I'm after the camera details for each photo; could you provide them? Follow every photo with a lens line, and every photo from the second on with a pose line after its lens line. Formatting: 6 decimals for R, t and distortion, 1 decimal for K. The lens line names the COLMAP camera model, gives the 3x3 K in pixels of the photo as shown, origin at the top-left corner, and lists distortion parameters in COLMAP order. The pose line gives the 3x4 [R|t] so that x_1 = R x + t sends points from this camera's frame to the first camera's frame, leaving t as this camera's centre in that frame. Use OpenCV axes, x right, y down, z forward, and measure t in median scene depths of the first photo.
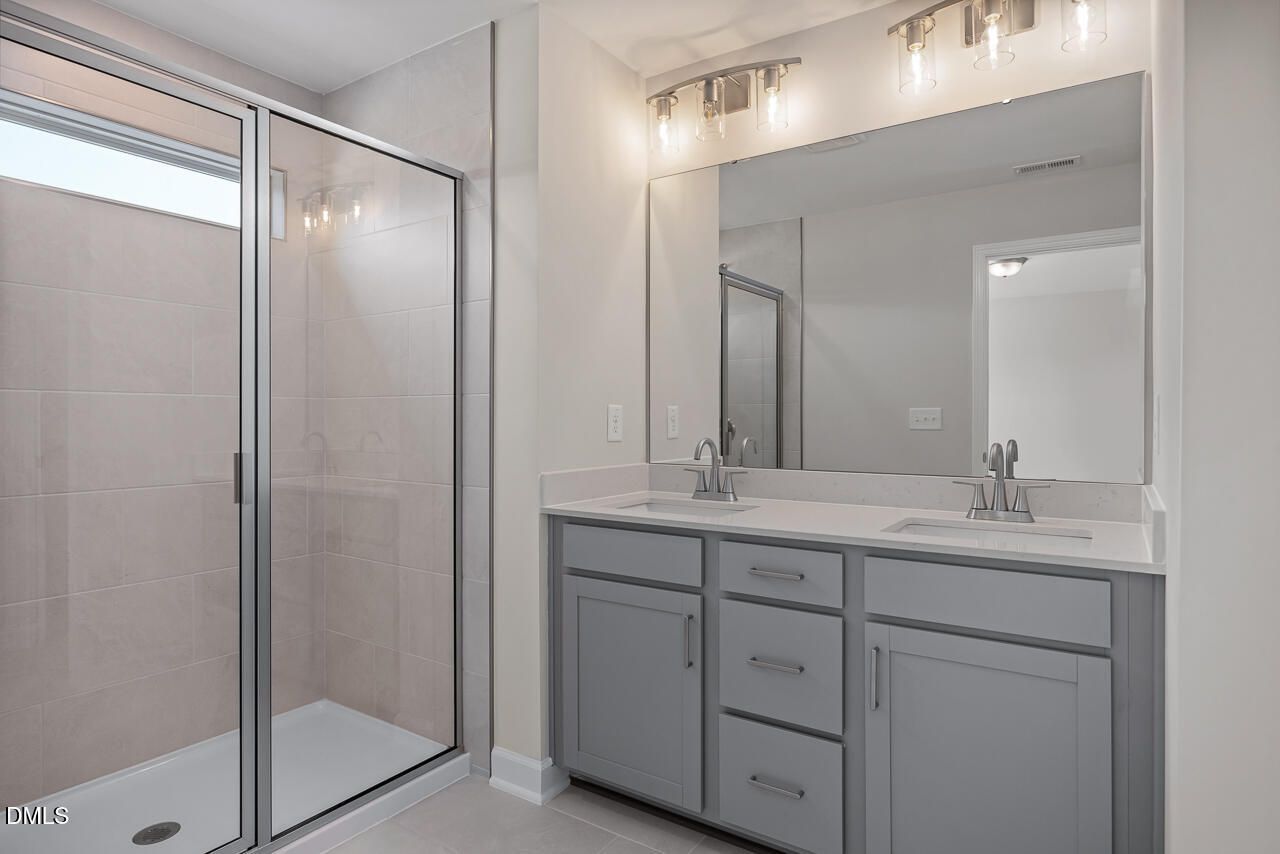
lens RADIAL K [[714.8, 0, 640.0], [0, 714.8, 427.0], [0, 0, 1]] dist [-0.002531, -0.000489]
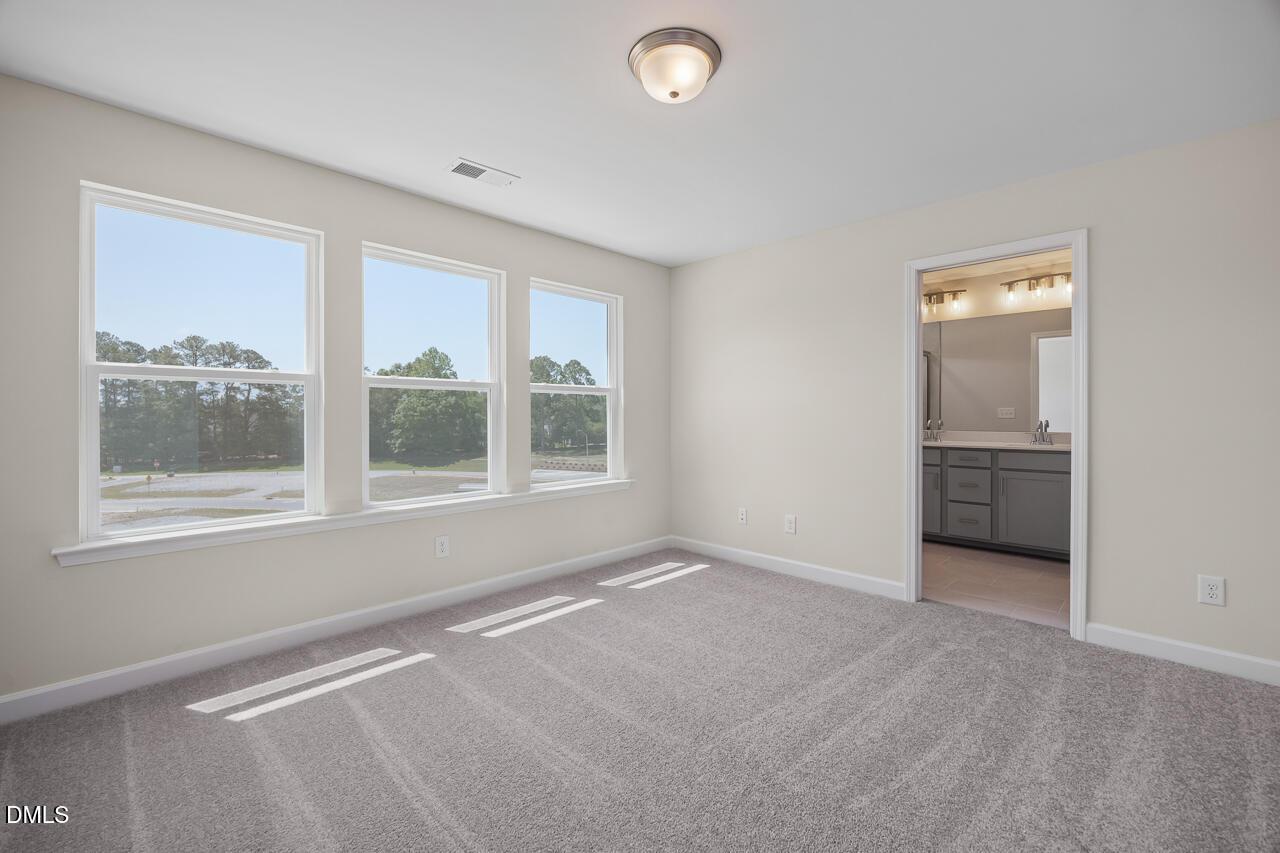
lens RADIAL K [[557.1, 0, 637.8], [0, 557.1, 417.7], [0, 0, 1]] dist [0.000427, -0.000016]
pose [[0.984187, -0.000494, -0.177130, -0.776895], [-0.000240, 0.999991, -0.004121, 0.018794], [0.177131, 0.004098, 0.984179, -1.655918]]
